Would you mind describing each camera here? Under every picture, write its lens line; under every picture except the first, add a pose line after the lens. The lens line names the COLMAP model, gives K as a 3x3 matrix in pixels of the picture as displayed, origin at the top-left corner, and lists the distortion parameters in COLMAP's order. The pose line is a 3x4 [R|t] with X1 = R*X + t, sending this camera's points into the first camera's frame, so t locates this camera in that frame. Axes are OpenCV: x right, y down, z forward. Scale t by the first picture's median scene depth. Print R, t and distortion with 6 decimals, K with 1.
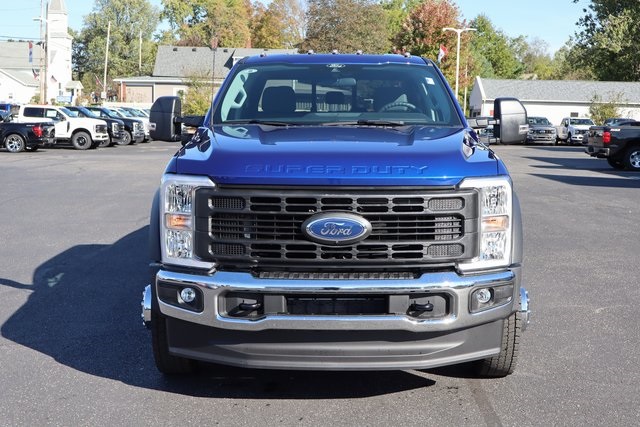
lens RADIAL K [[908.4, 0, 311.7], [0, 908.4, 231.3], [0, 0, 1]] dist [-0.013076, 0.000000]
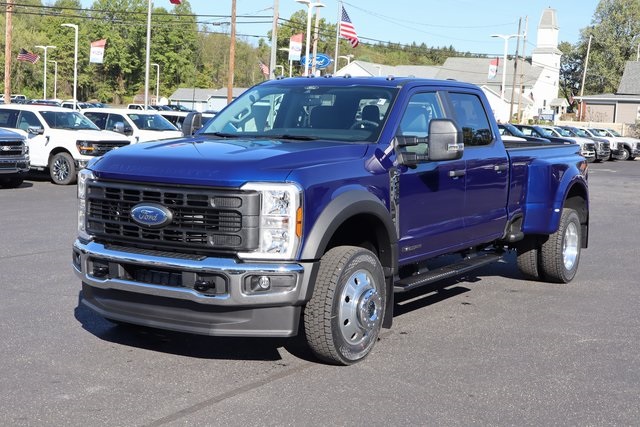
lens RADIAL K [[995.5, 0, 320.7], [0, 995.5, 215.4], [0, 0, 1]] dist [-0.045402, 0.000000]
pose [[0.851523, 0.067084, -0.520008, 0.936275], [-0.091064, 0.995630, -0.020676, 0.004221], [0.516349, 0.064960, 0.853911, -0.077679]]
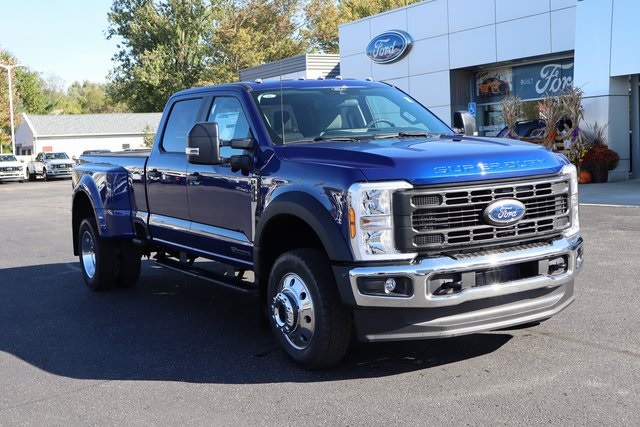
lens RADIAL K [[908.4, 0, 320.5], [0, 908.4, 210.5], [0, 0, 1]] dist [-0.013076, 0.000000]
pose [[0.856920, -0.093549, 0.506889, -0.801068], [0.124043, 0.991919, -0.026638, -0.003808], [-0.500300, 0.085703, 0.861600, 0.045183]]
